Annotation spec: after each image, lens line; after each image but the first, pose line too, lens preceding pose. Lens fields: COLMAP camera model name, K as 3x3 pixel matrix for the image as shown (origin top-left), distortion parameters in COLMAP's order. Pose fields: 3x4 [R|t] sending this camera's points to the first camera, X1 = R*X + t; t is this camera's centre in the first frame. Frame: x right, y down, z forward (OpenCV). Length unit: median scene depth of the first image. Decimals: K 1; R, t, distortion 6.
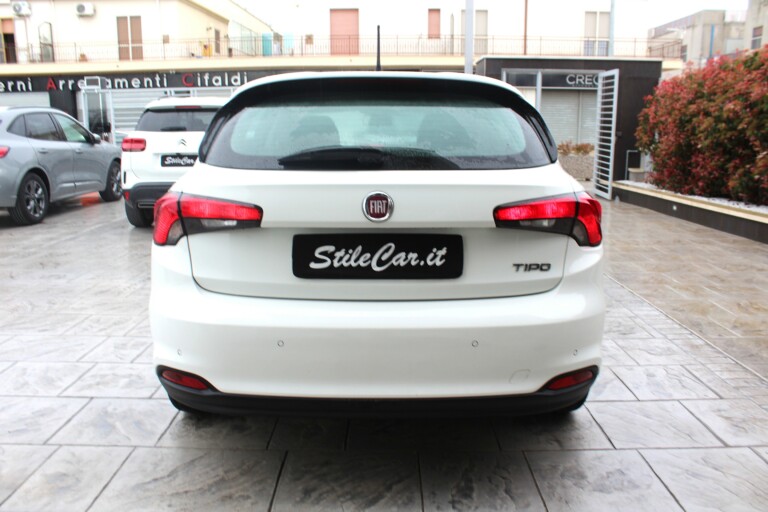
lens RADIAL K [[642.3, 0, 381.3], [0, 642.3, 252.8], [0, 0, 1]] dist [-0.170682, 0.146429]
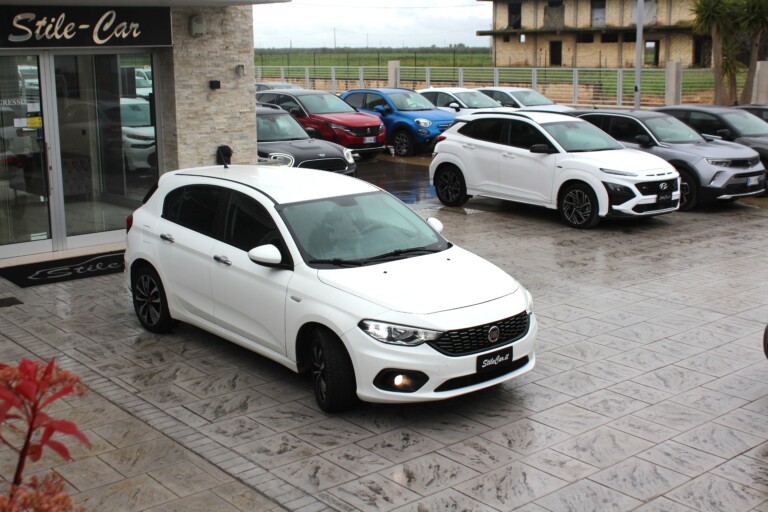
lens RADIAL K [[973.3, 0, 384.0], [0, 973.3, 256.0], [0, 0, 1]] dist [-0.004056, -0.011238]
pose [[-0.752364, 0.132893, -0.645203, 2.277418], [-0.130000, 0.930226, 0.343191, -1.545336], [0.645793, 0.342081, -0.682592, 4.684494]]
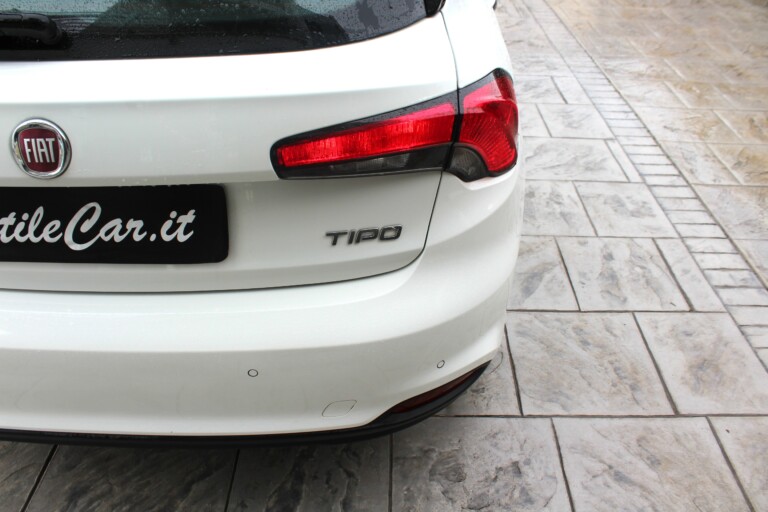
lens RADIAL K [[642.3, 0, 381.3], [0, 642.3, 252.8], [0, 0, 1]] dist [-0.170682, 0.146429]
pose [[0.999921, 0.012546, 0.000481, 0.234265], [-0.011565, 0.905515, 0.424156, -0.183328], [0.004886, -0.424128, 0.905589, 0.462668]]
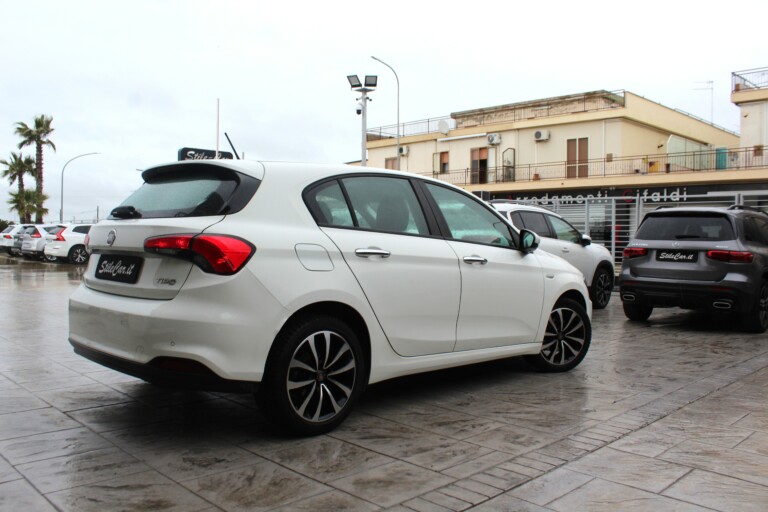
lens RADIAL K [[642.3, 0, 381.3], [0, 642.3, 252.8], [0, 0, 1]] dist [-0.170682, 0.146429]
pose [[0.717387, 0.026094, -0.696186, 1.515322], [-0.155712, 0.980024, -0.123722, 0.057103], [0.679050, 0.197161, 0.707120, 0.265407]]
